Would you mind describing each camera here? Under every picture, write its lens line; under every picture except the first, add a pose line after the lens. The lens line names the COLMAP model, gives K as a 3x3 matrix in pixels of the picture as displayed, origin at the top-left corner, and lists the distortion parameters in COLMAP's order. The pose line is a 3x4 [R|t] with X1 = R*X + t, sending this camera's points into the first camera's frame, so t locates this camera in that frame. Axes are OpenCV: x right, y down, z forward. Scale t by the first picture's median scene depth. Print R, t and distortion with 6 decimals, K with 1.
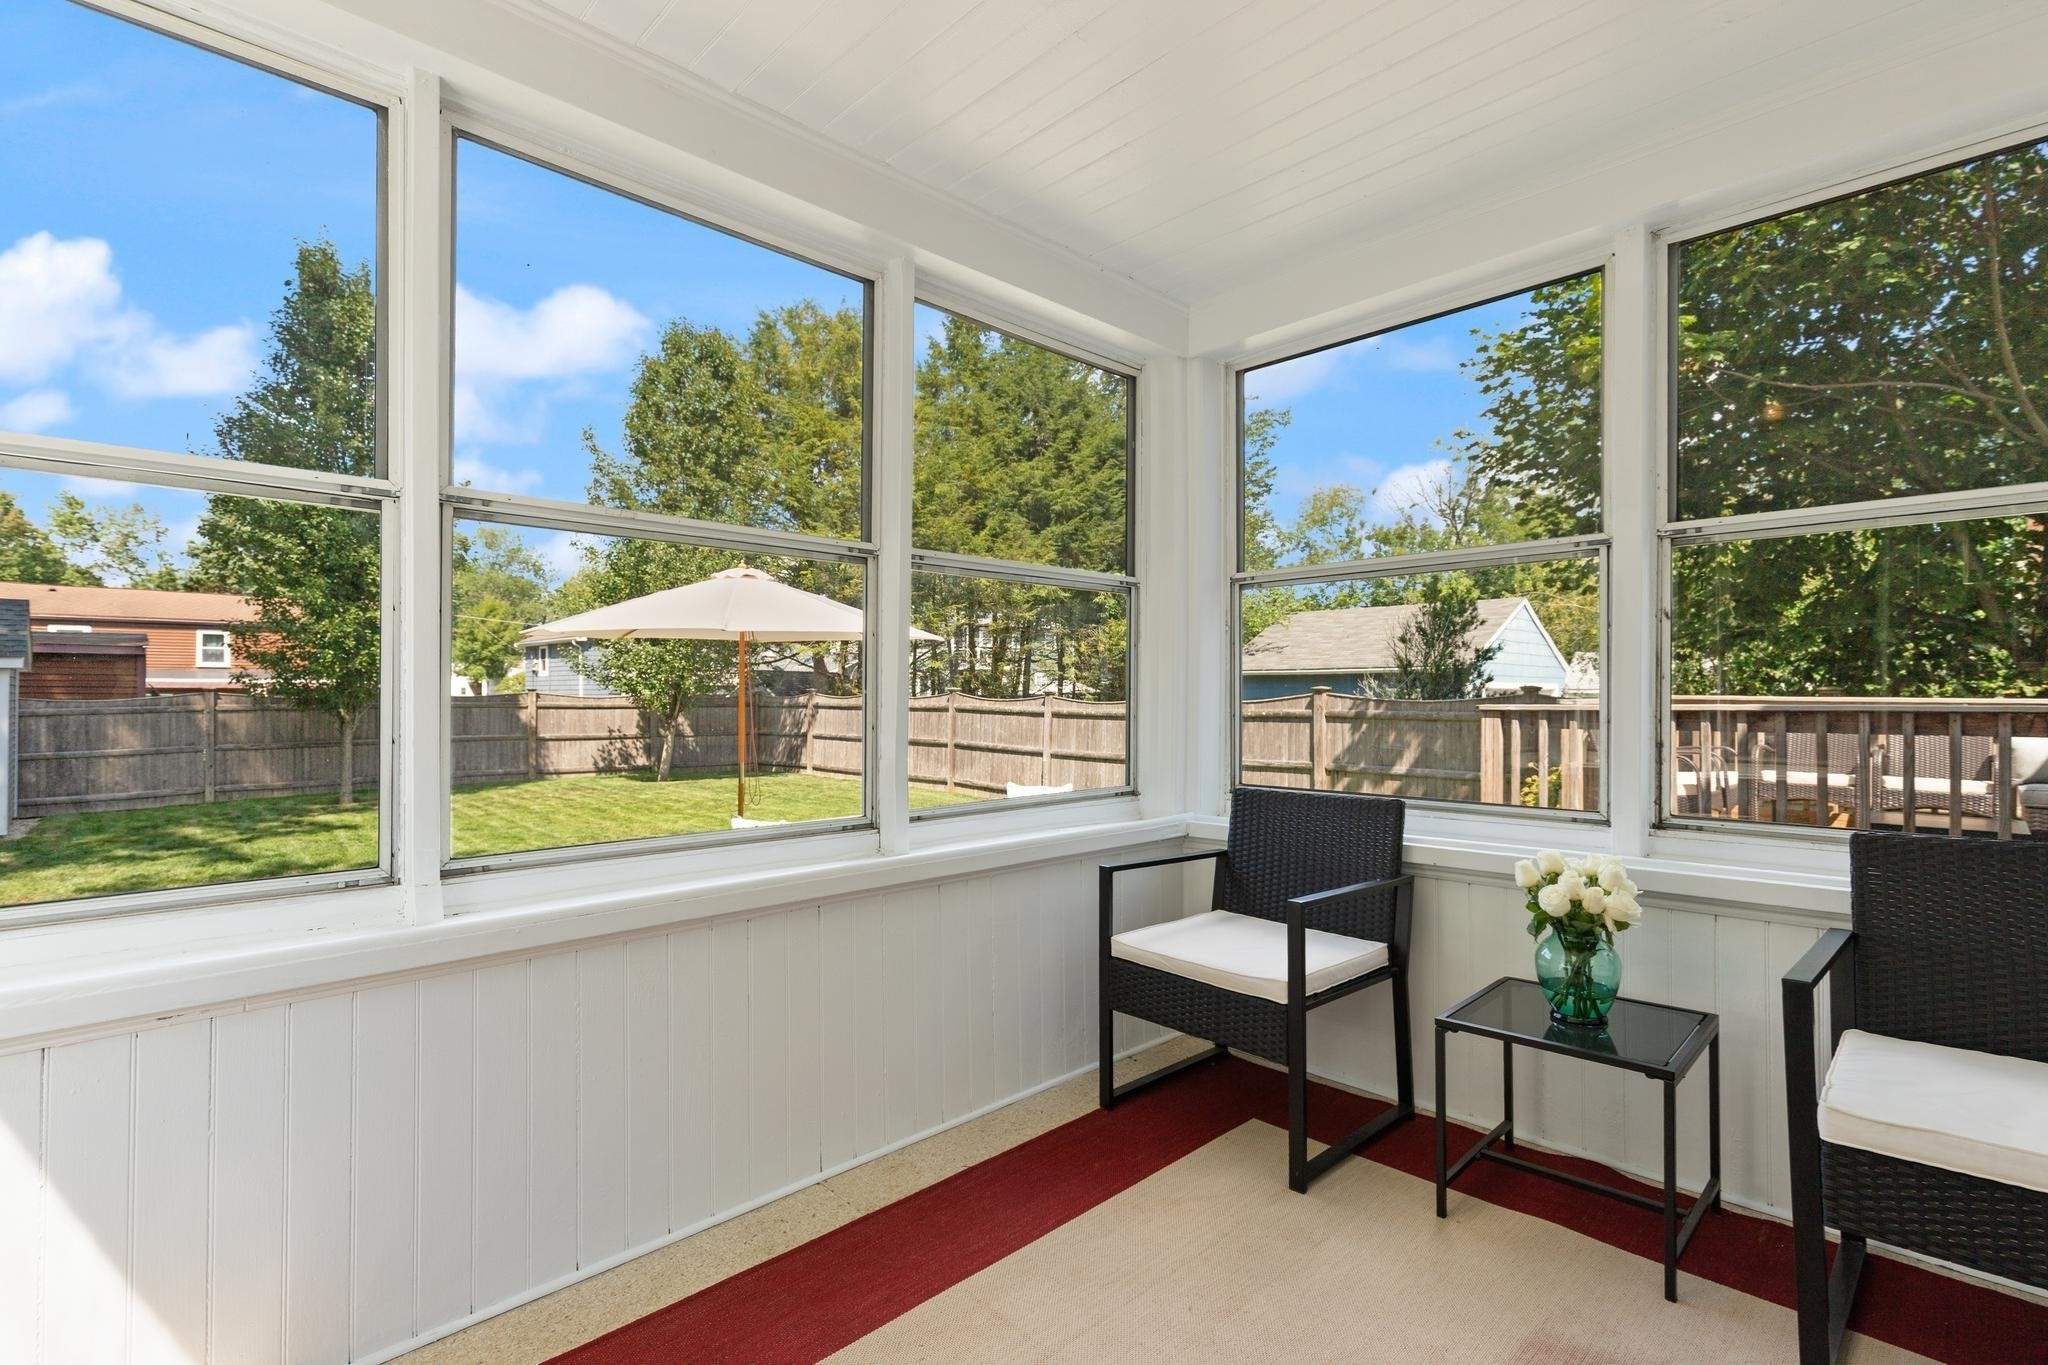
lens RADIAL K [[975.7, 0, 992.7], [0, 975.7, 612.6], [0, 0, 1]] dist [0.011180, -0.003103]
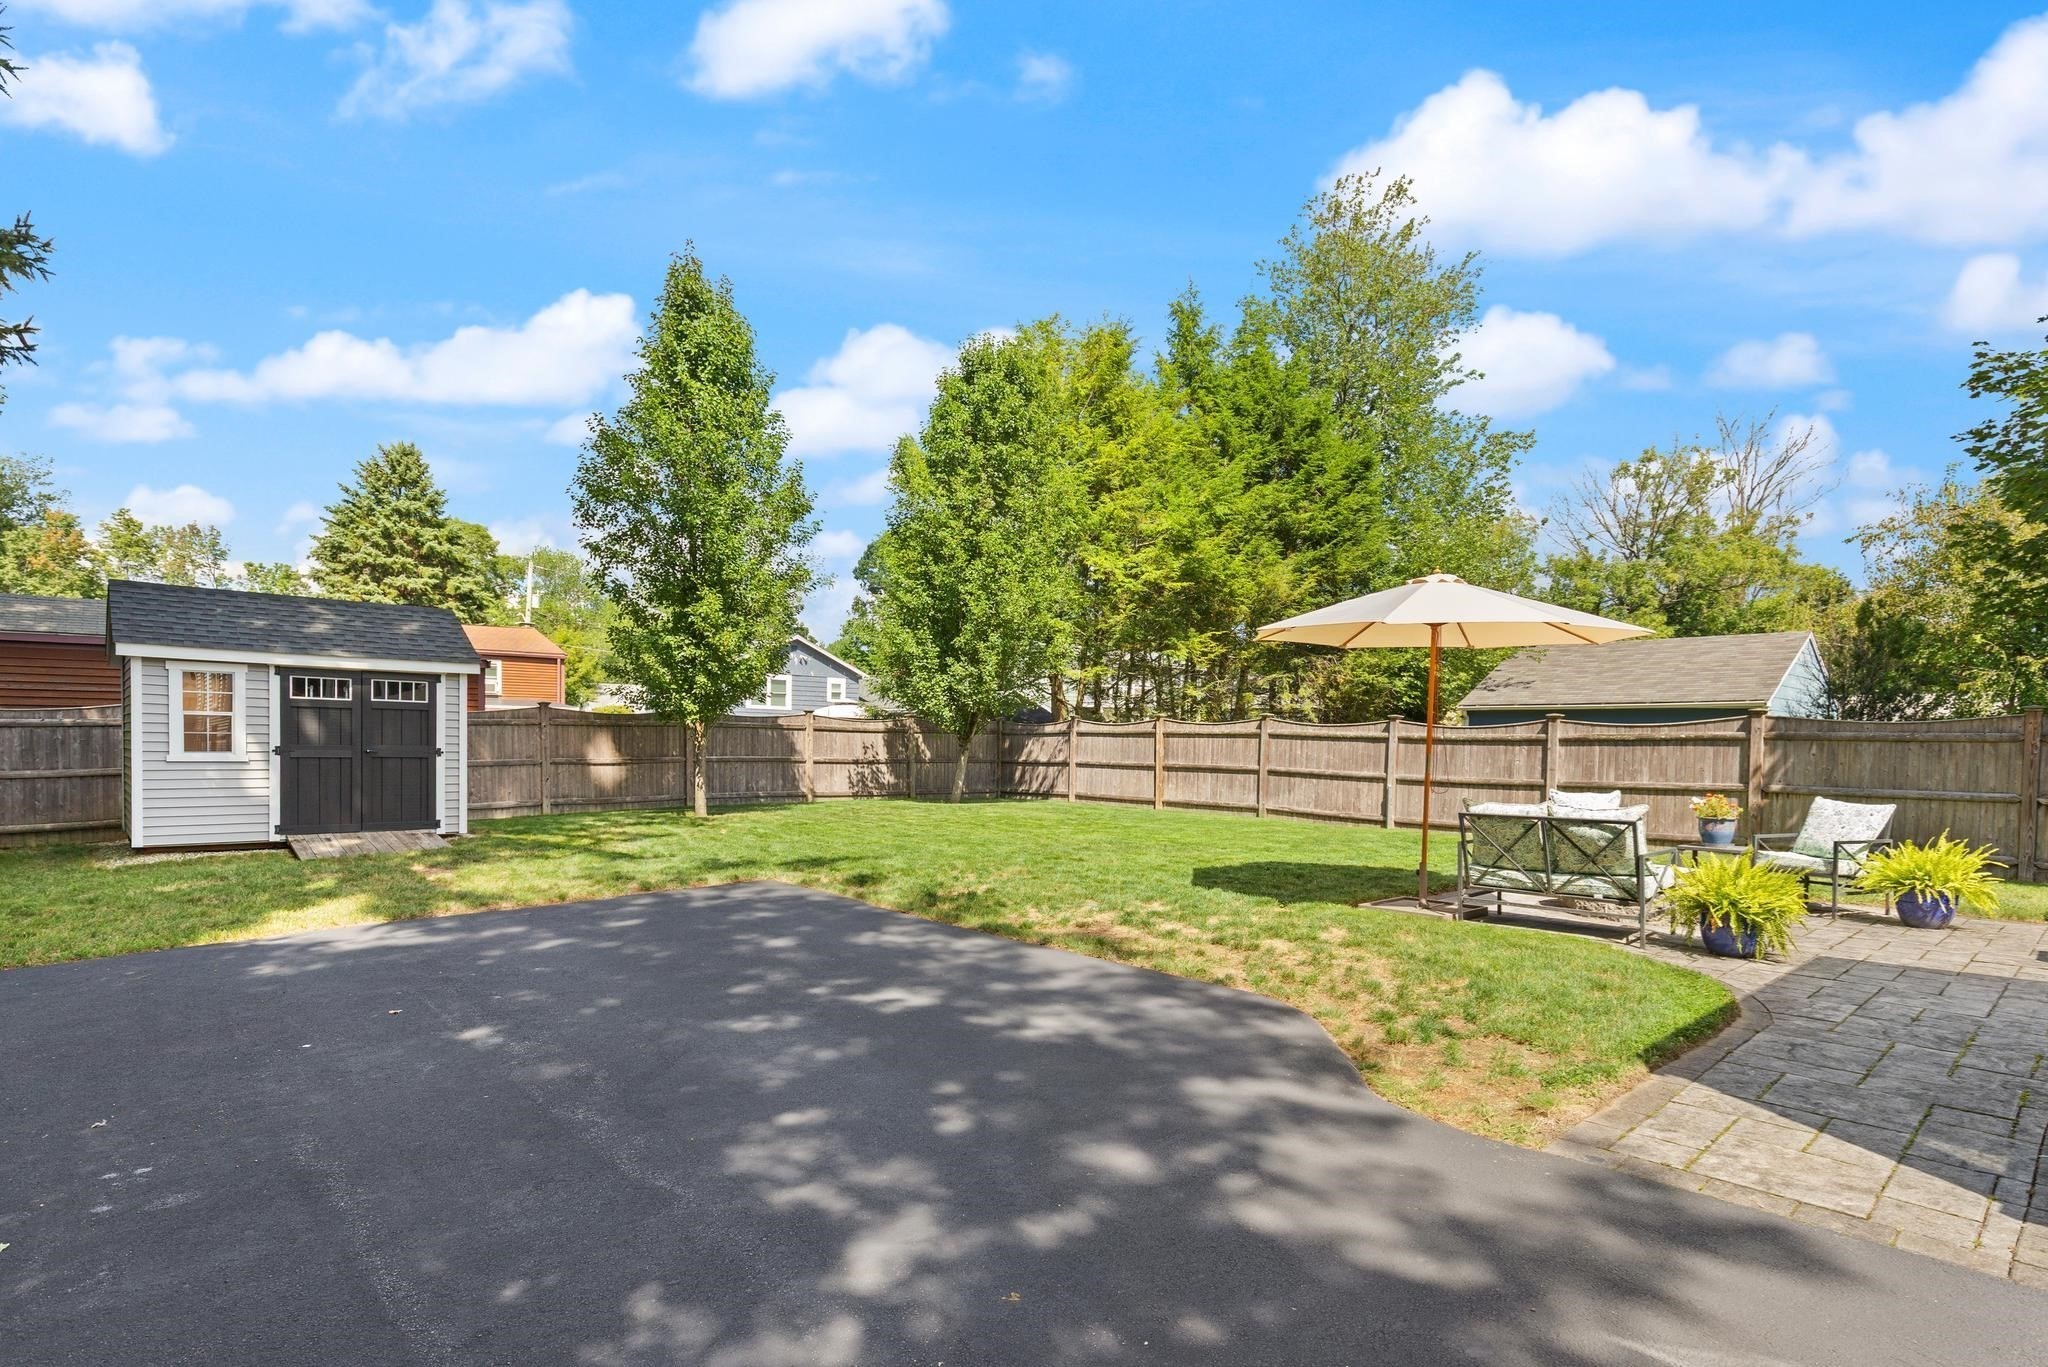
lens RADIAL K [[1055.4, 0, 993.0], [0, 1055.4, 674.0], [0, 0, 1]] dist [-0.000801, -0.000734]
pose [[0.999424, 0.012140, -0.031696, -0.234997], [-0.011463, 0.999704, 0.021441, 0.014887], [0.031947, -0.021065, 0.999268, -0.056724]]
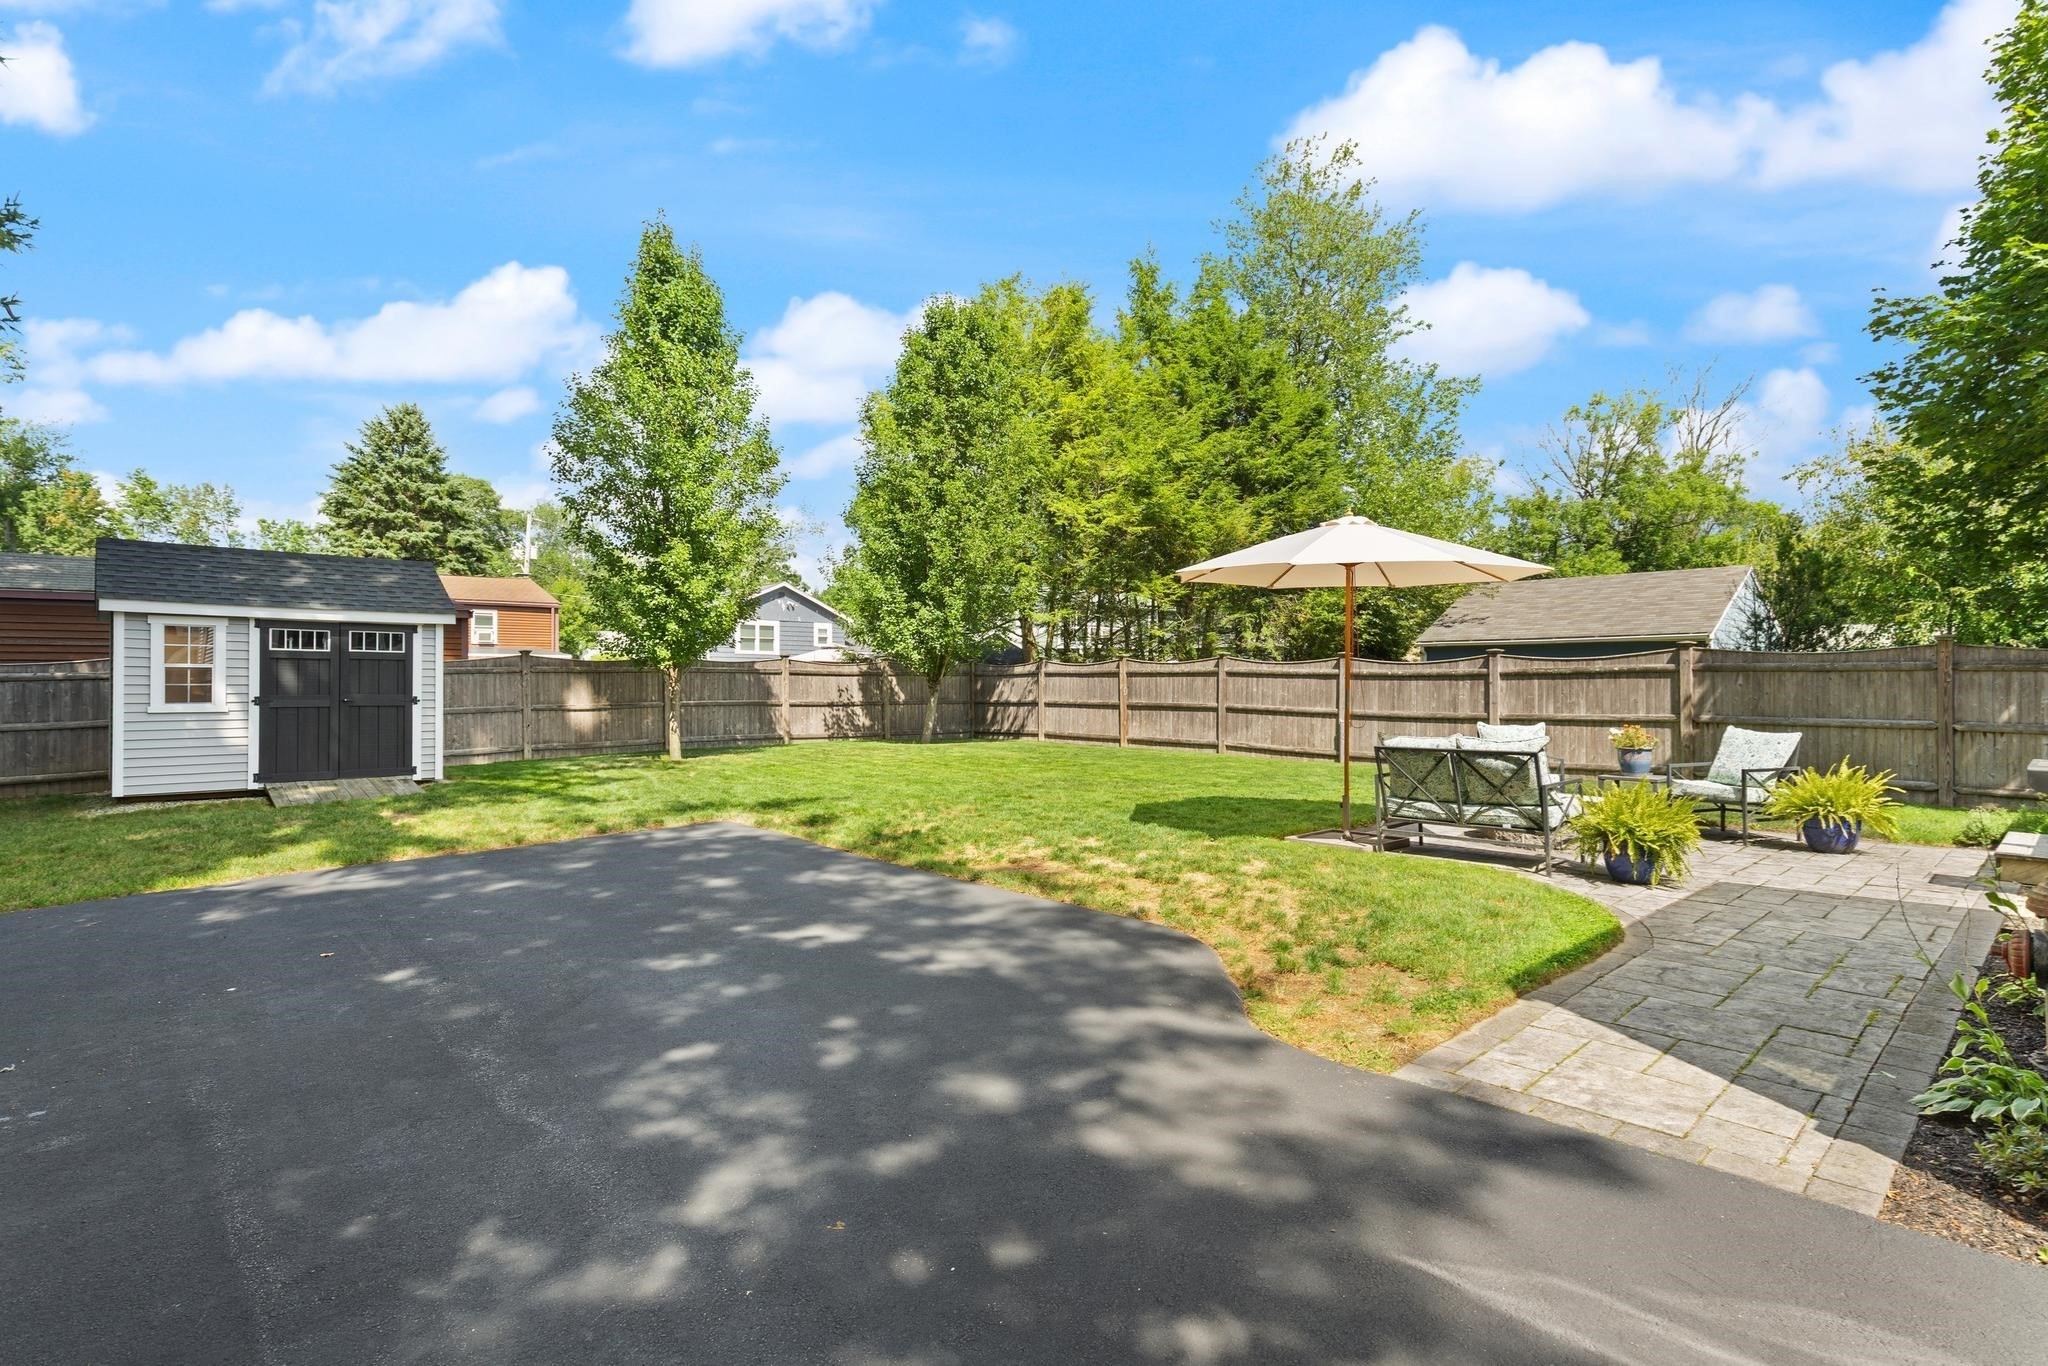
lens RADIAL K [[1021.7, 0, 983.6], [0, 1021.7, 582.2], [0, 0, 1]] dist [-0.004094, 0.002657]
pose [[0.999514, -0.002235, -0.031083, -0.213808], [0.001855, 0.999923, -0.012275, 0.014057], [0.031108, 0.012211, 0.999441, -0.058900]]
